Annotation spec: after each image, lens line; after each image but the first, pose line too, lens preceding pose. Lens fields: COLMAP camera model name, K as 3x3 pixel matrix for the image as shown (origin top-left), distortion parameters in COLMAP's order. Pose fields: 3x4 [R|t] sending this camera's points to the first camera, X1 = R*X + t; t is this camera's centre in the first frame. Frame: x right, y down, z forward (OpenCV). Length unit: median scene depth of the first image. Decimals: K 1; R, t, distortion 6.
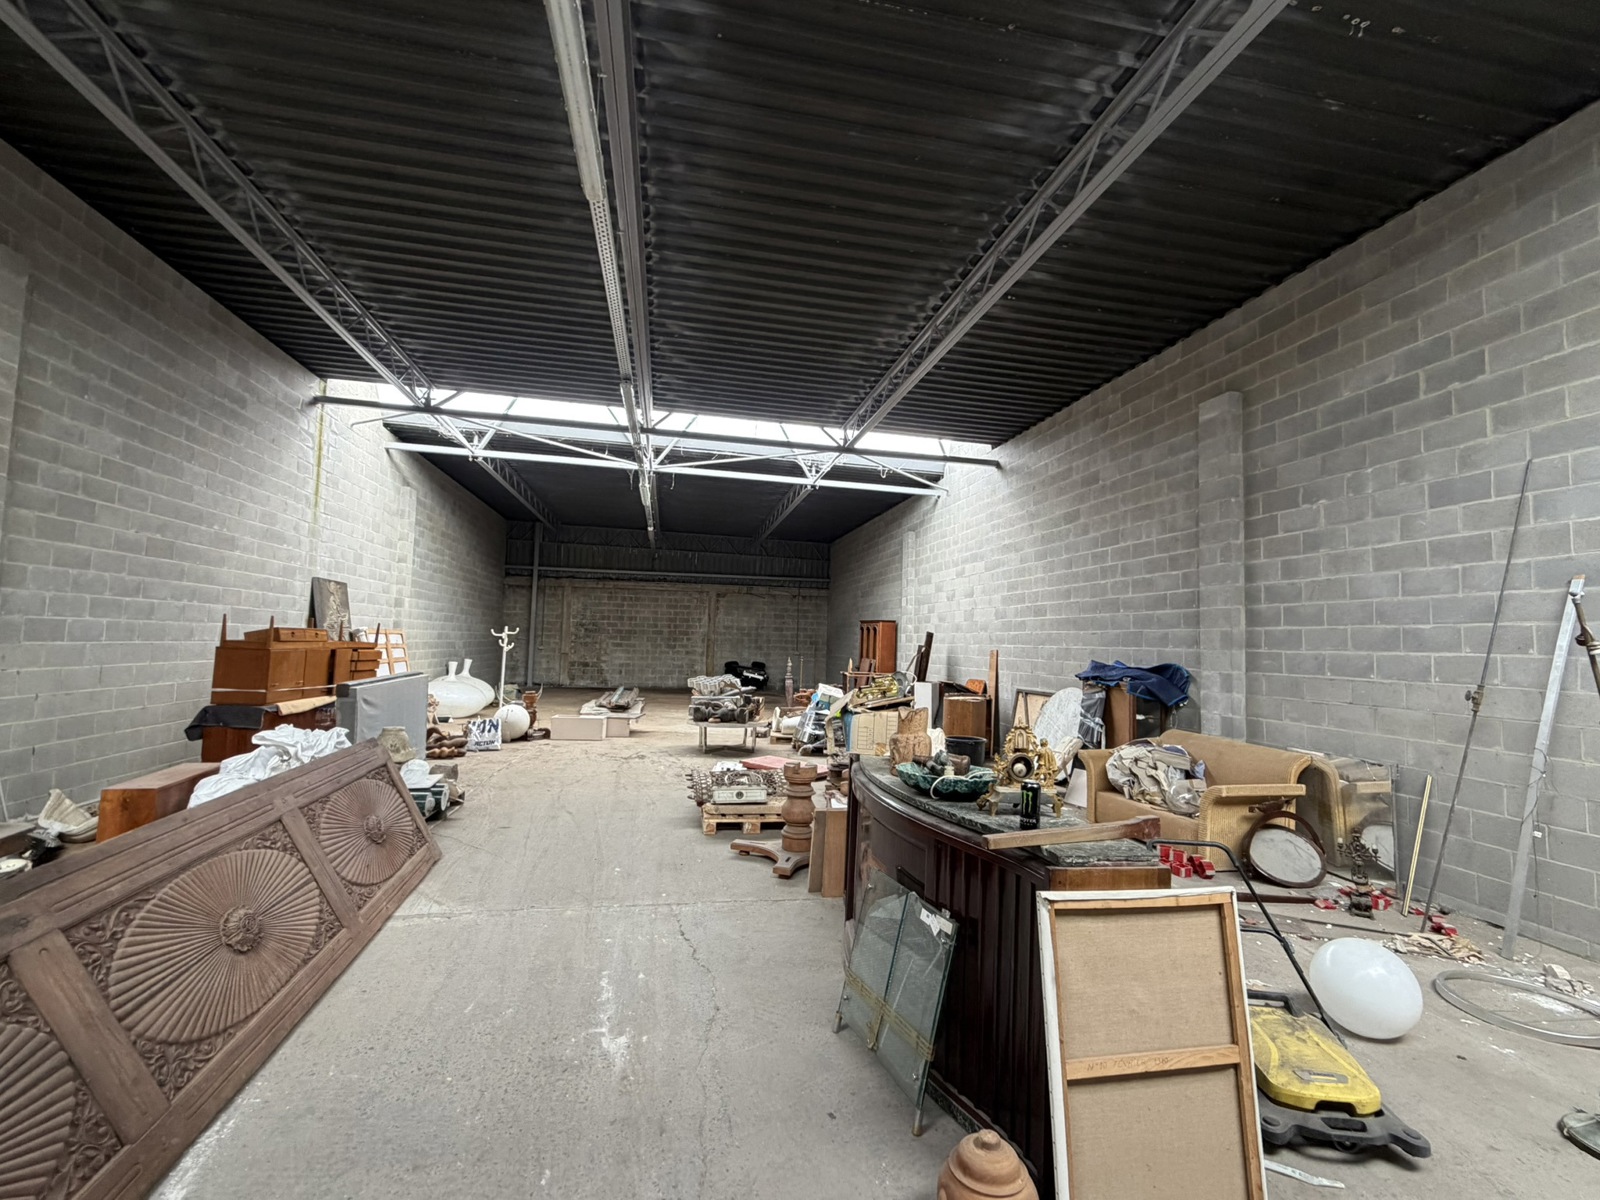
lens RADIAL K [[693.9, 0, 804.9], [0, 693.9, 607.8], [0, 0, 1]] dist [-0.006688, 0.001598]
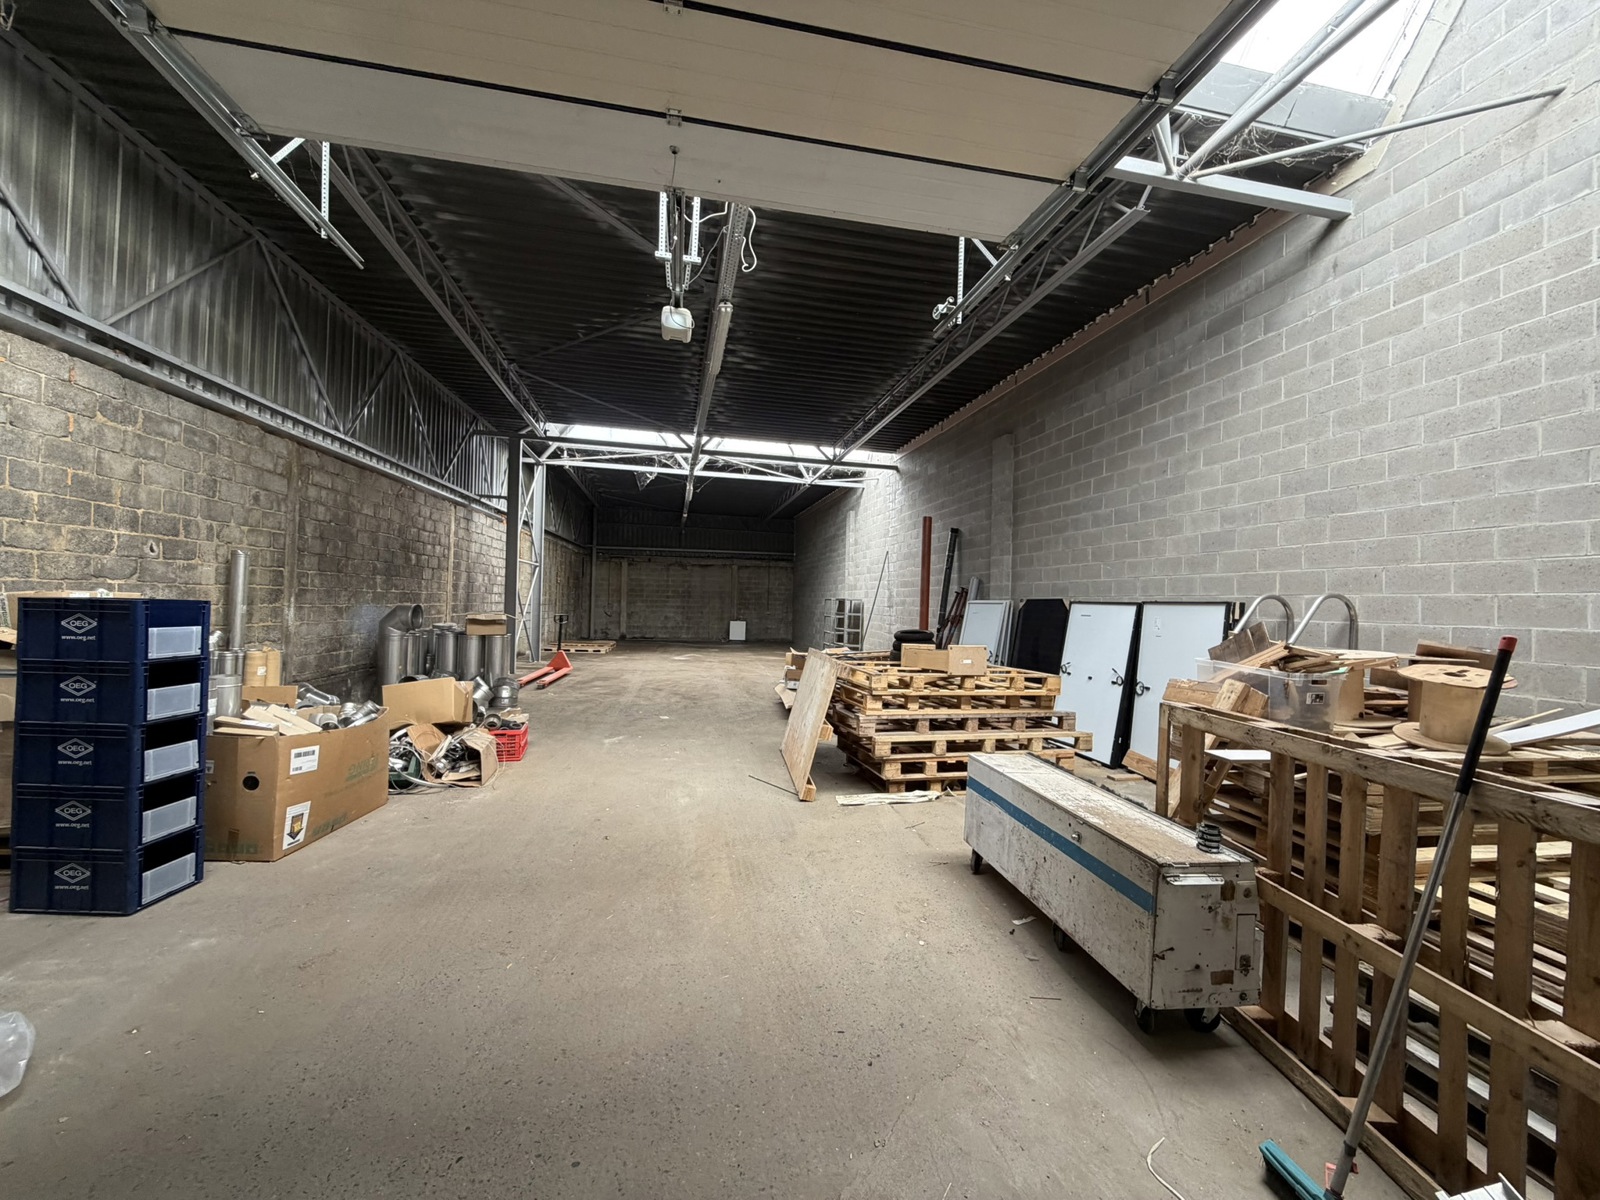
lens RADIAL K [[638.1, 0, 795.6], [0, 638.1, 598.7], [0, 0, 1]] dist [0.002986, -0.001599]
pose [[0.999993, -0.003243, -0.002018, -0.009425], [0.003332, 0.998944, 0.045826, -0.008765], [0.001867, -0.045833, 0.998947, -0.143327]]
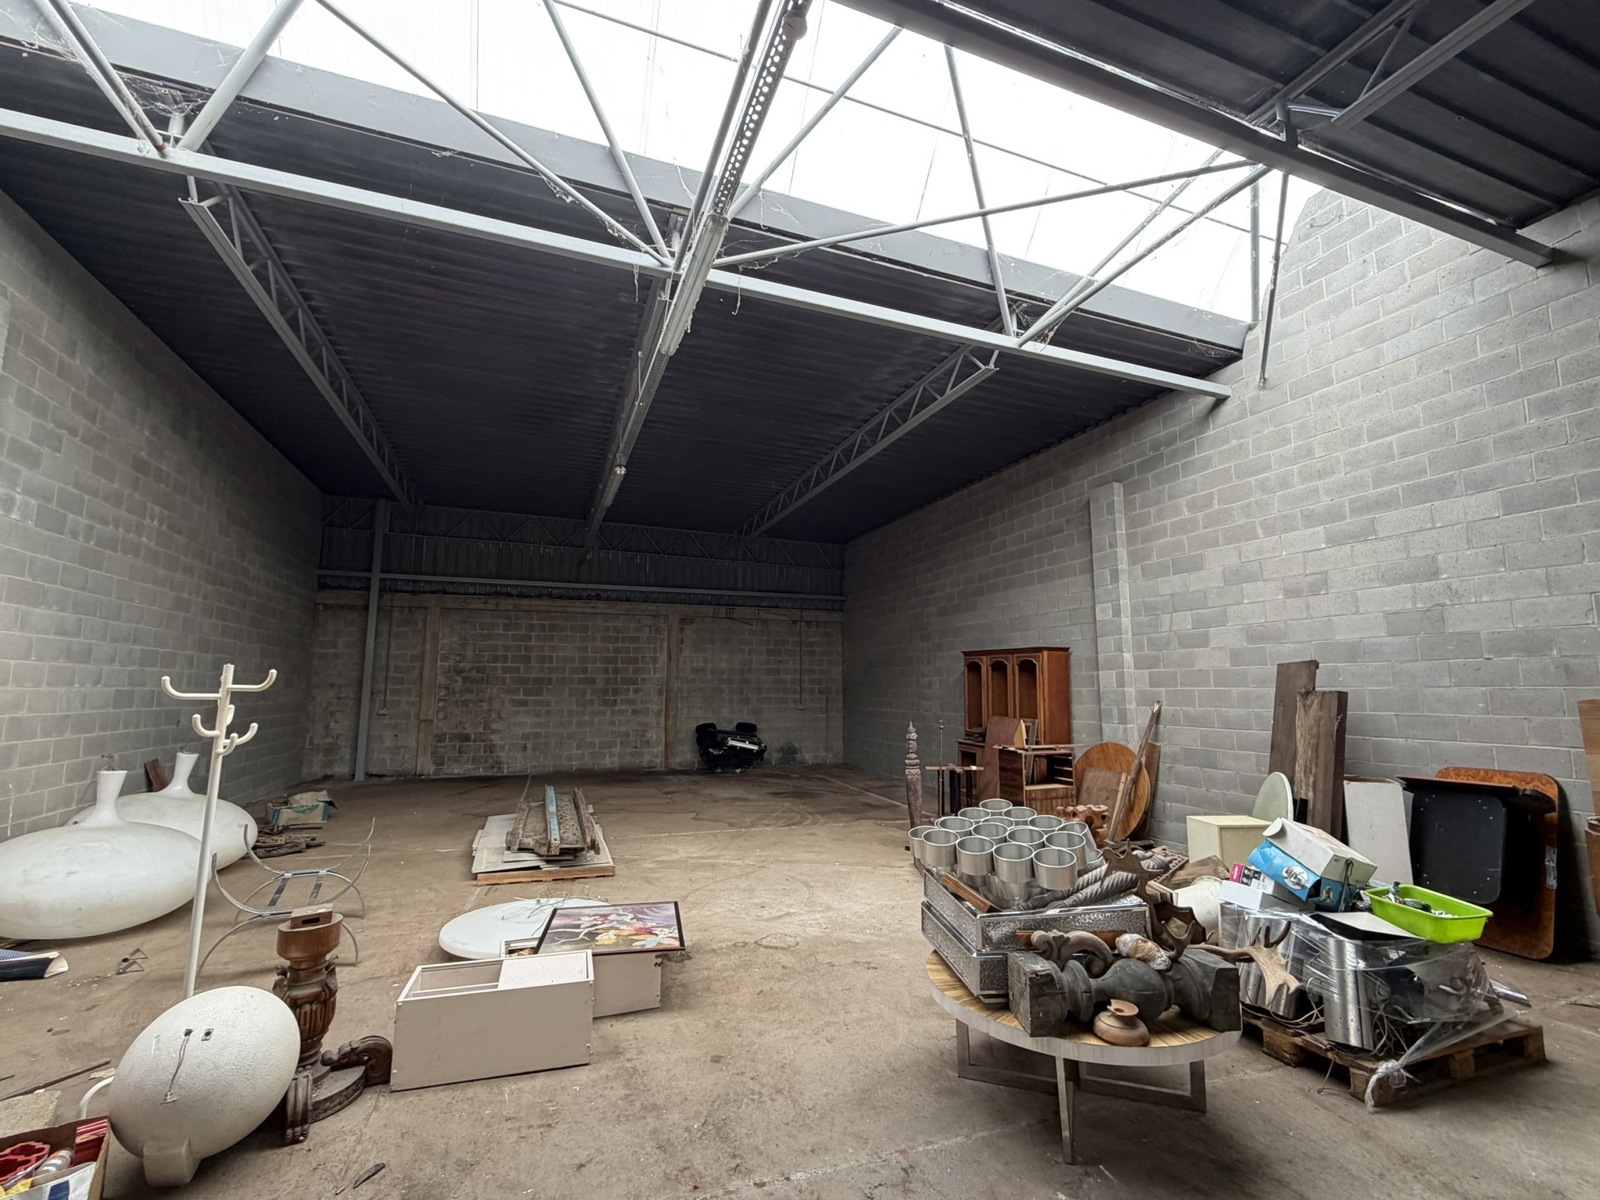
lens RADIAL K [[693.9, 0, 795.9], [0, 693.9, 609.7], [0, 0, 1]] dist [-0.006688, 0.001598]
pose [[0.986524, -0.007559, 0.163441, -0.131179], [0.017784, 0.997968, -0.061185, 0.013489], [-0.162646, 0.063267, 0.984654, 0.360501]]
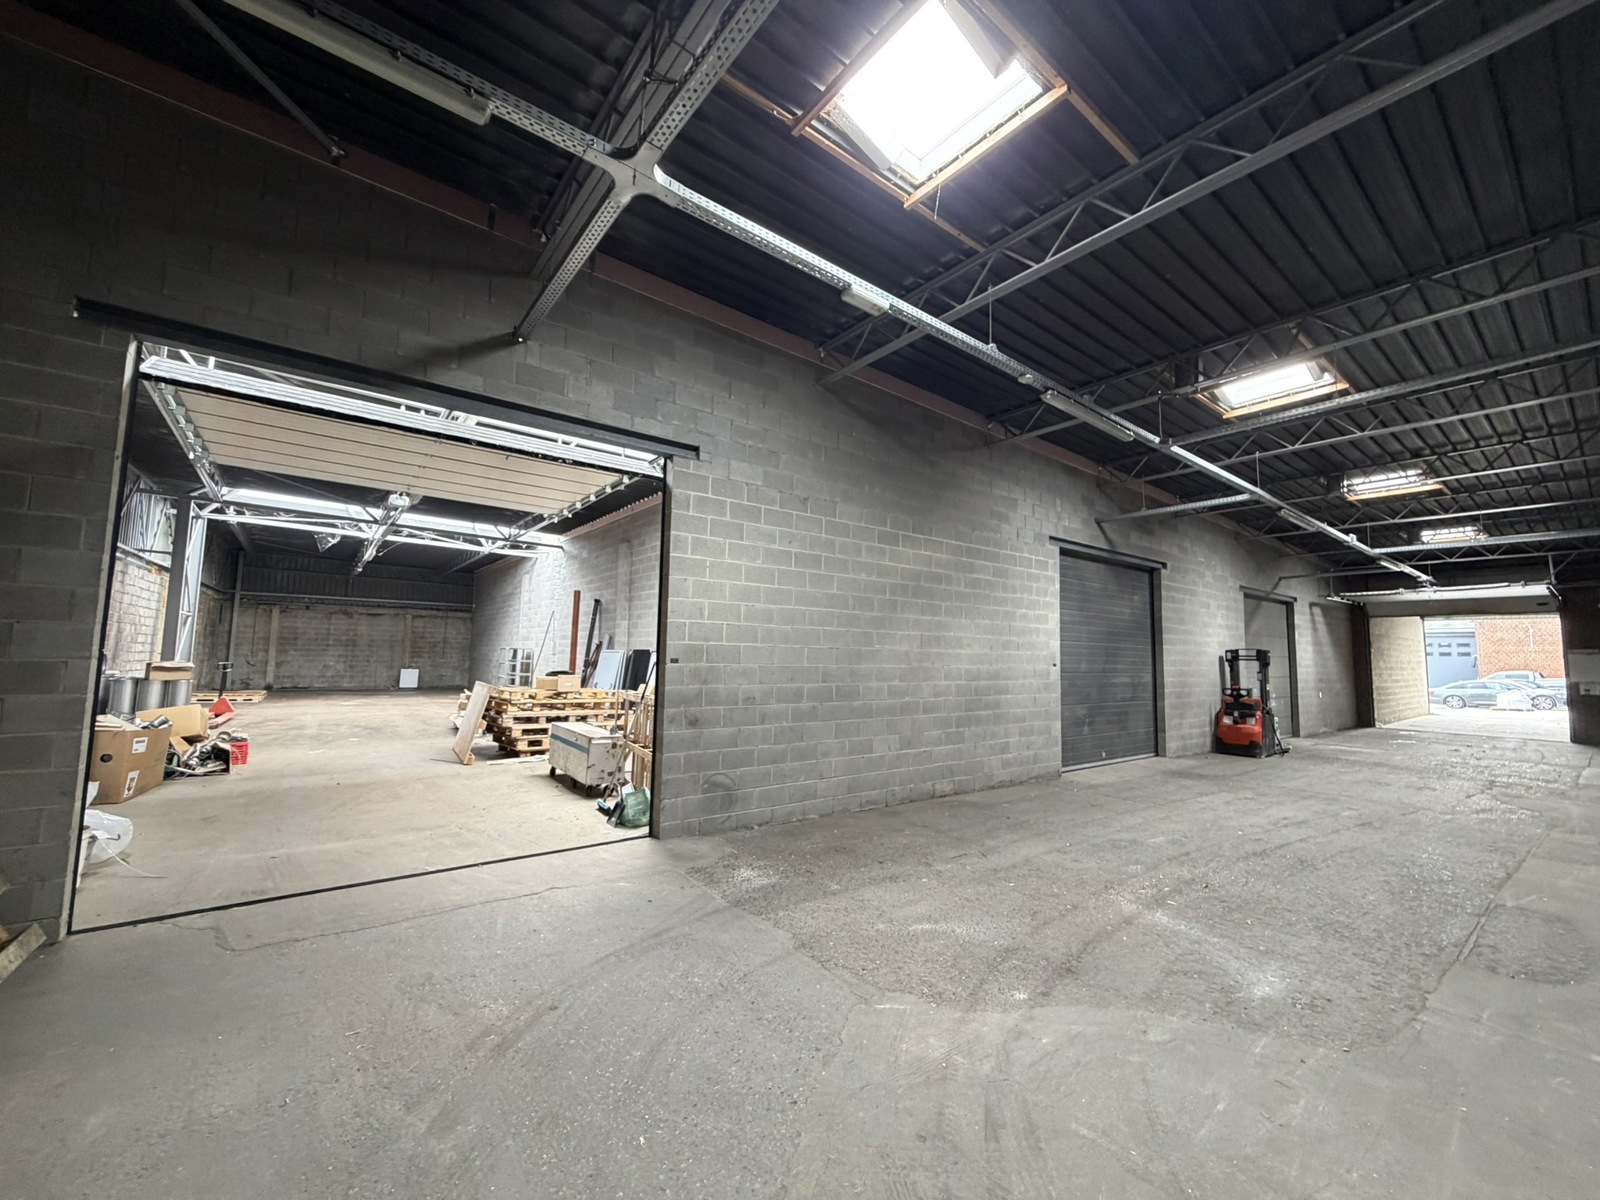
lens RADIAL K [[638.1, 0, 794.4], [0, 638.1, 599.6], [0, 0, 1]] dist [0.002986, -0.001599]
pose [[0.896549, 0.031426, 0.441828, -0.002660], [-0.019889, 0.999330, -0.030721, -0.023132], [-0.442498, 0.018756, 0.896574, -0.388209]]
